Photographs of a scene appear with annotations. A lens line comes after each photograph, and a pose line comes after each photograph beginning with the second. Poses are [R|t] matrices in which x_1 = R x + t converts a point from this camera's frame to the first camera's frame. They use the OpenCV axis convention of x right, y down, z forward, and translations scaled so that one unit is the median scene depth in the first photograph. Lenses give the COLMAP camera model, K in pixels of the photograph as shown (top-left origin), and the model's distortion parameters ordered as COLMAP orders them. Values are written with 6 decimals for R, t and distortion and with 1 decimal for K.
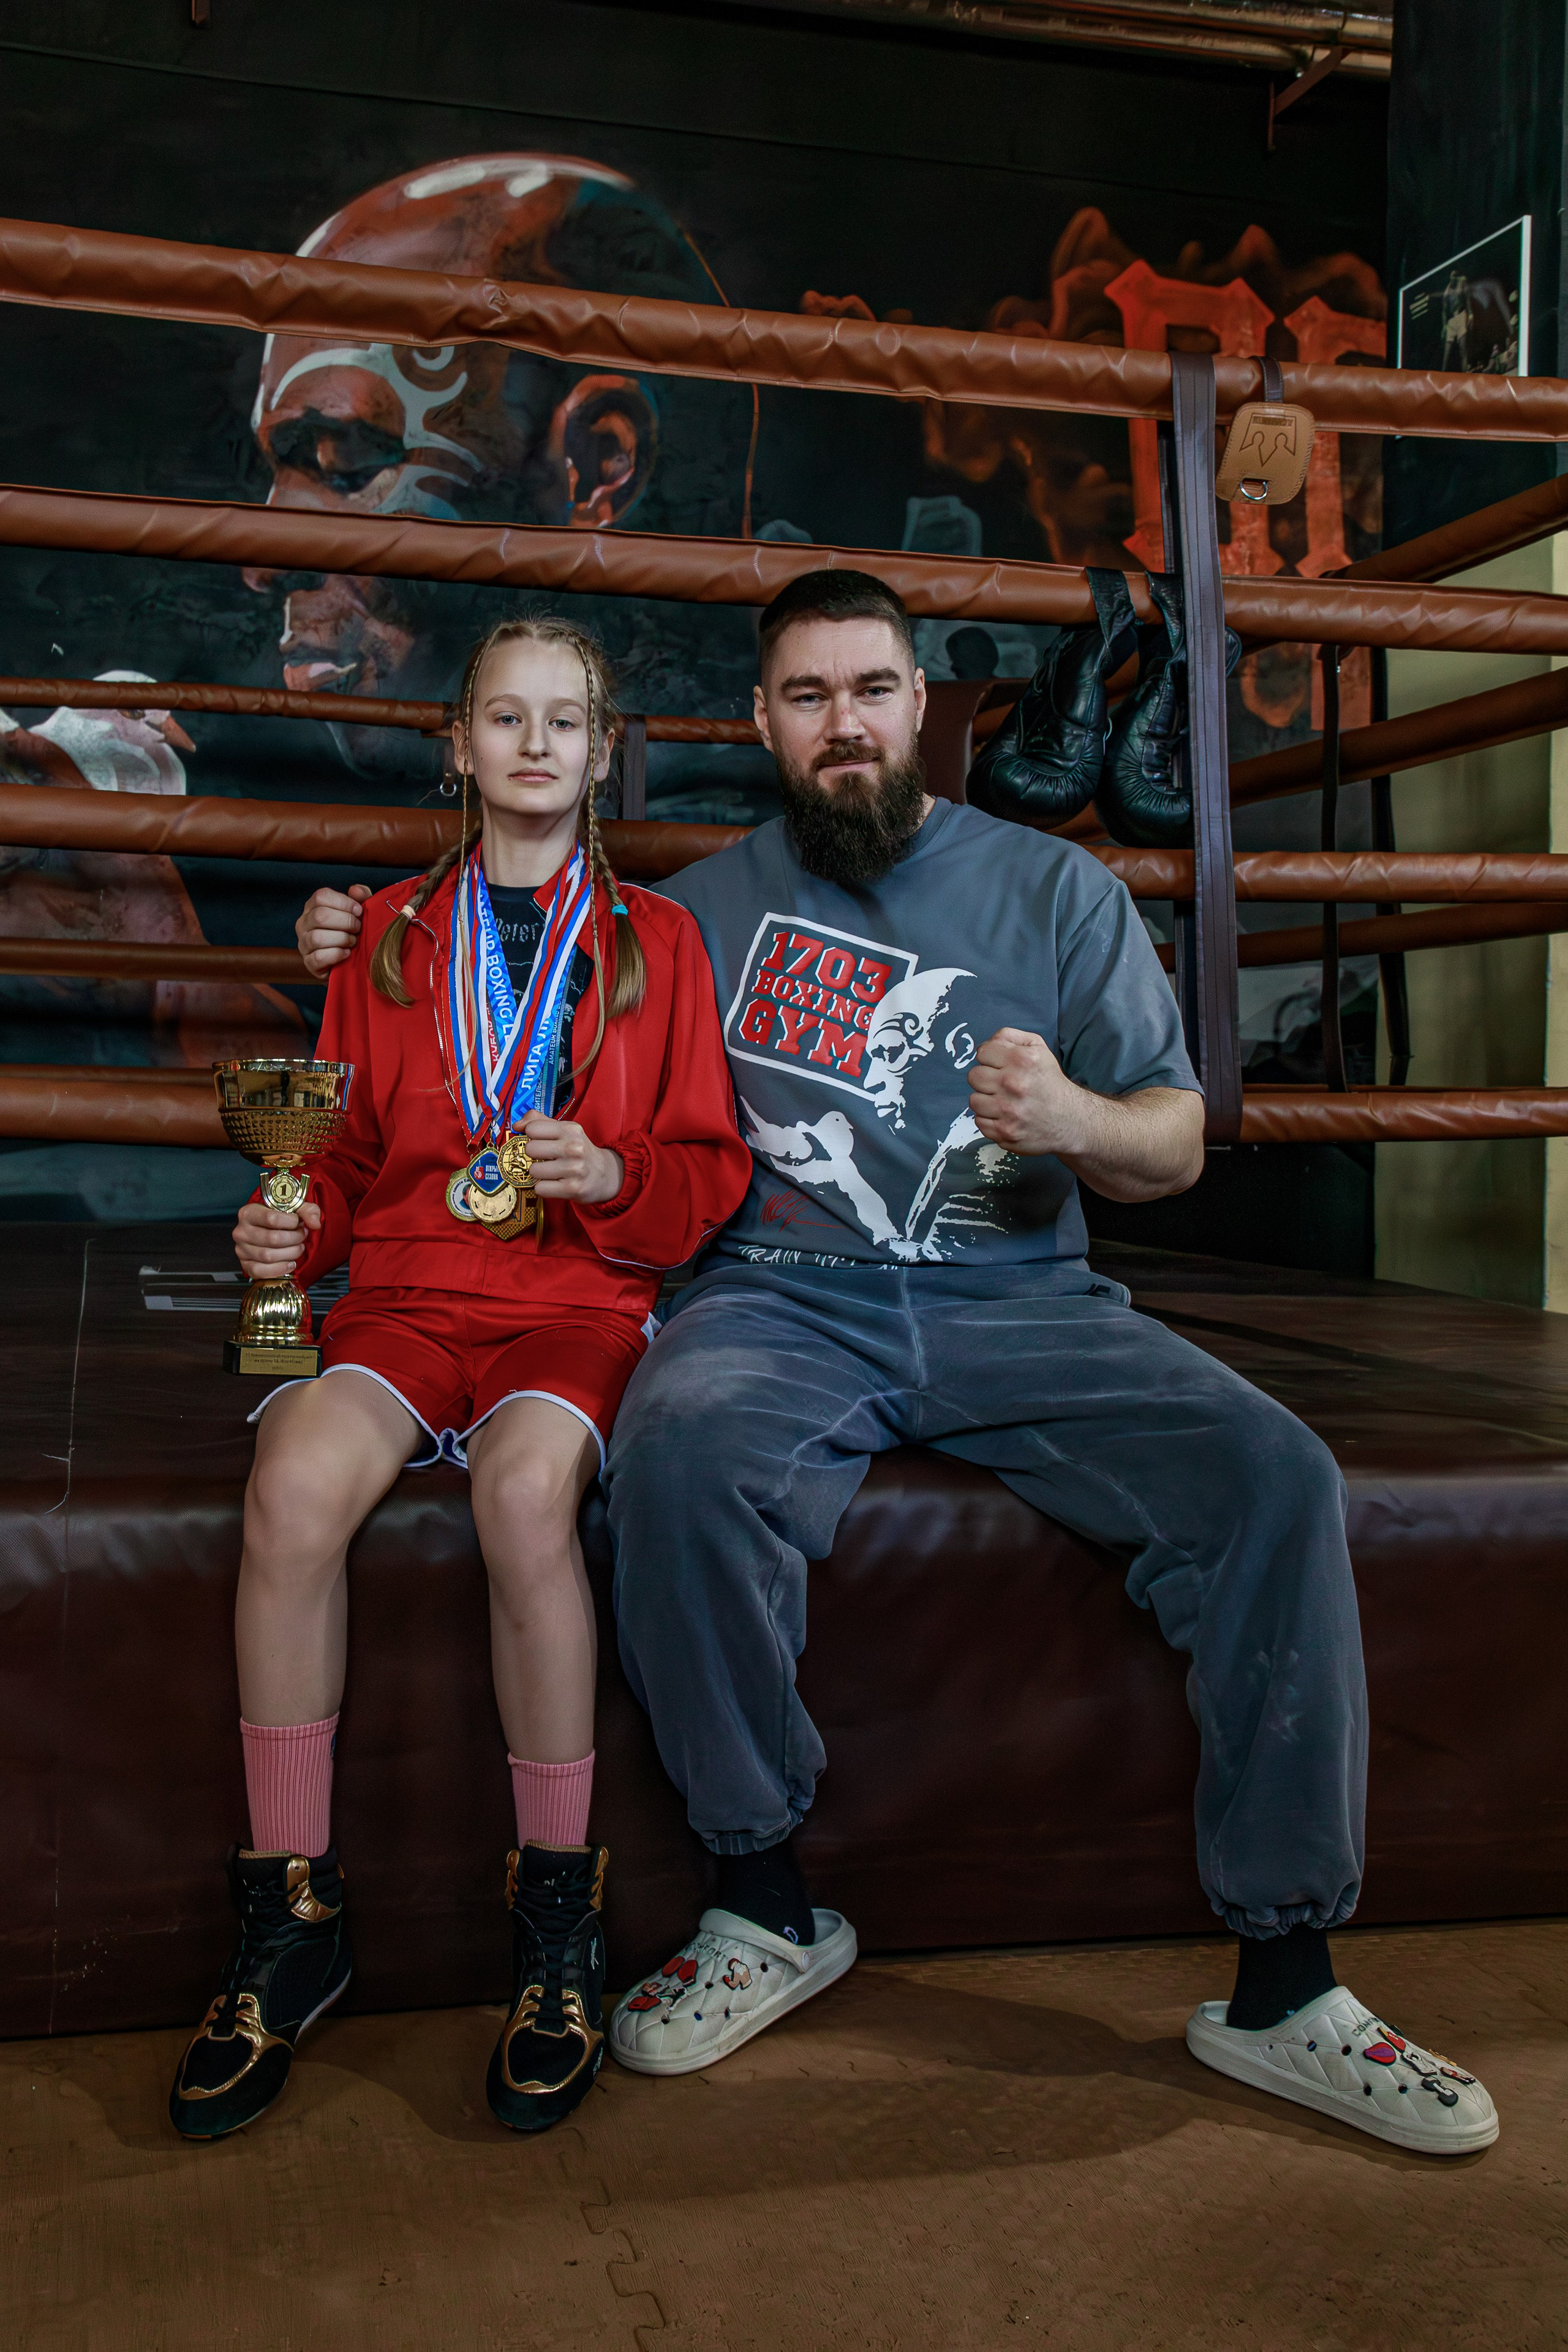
lens RADIAL K [[2374.5, 0, 687.0], [0, 2374.5, 1068.3], [0, 0, 1]] dist [0.016798, 0.043509]
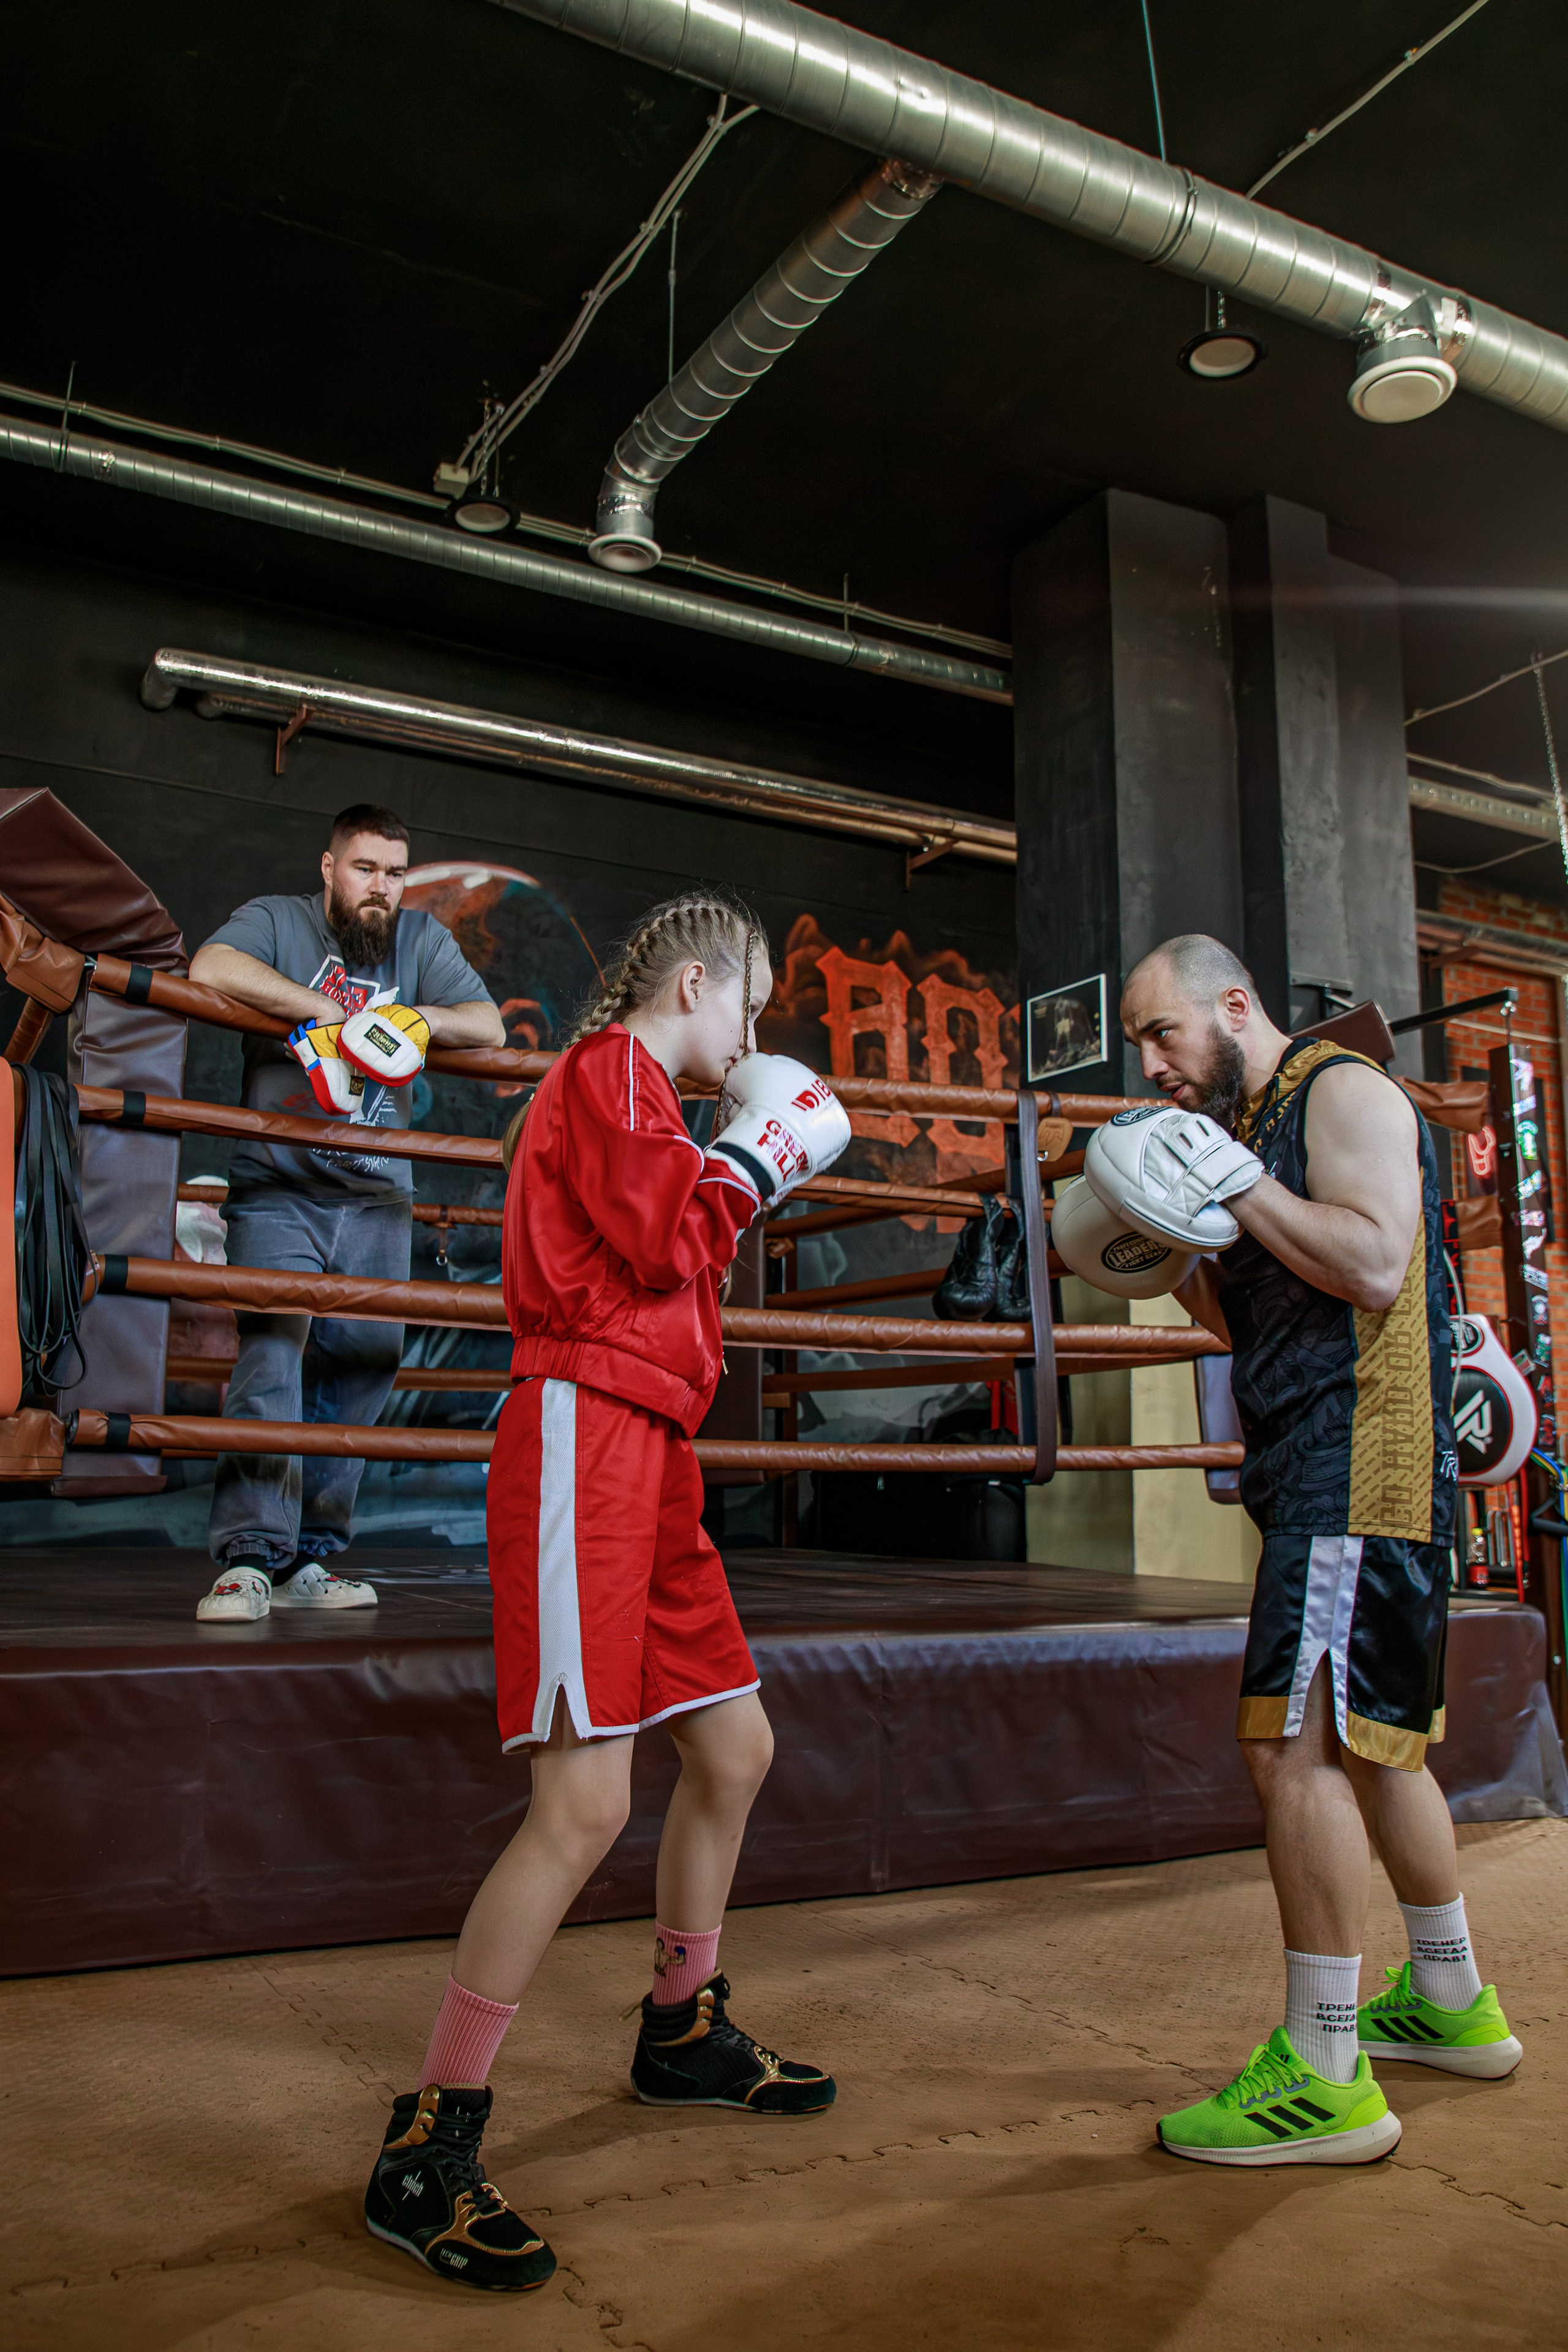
lens RADIAL K [[1856.3, 0, 779.0], [0, 1856.3, 1150.9], [0, 0, 1]] dist [-0.045662, 0.008909]
pose [[0.967858, 0.037972, 0.248616, -0.173574], [0.003104, 0.986658, -0.162779, 0.008753], [-0.251480, 0.158319, 0.954826, -0.205782]]
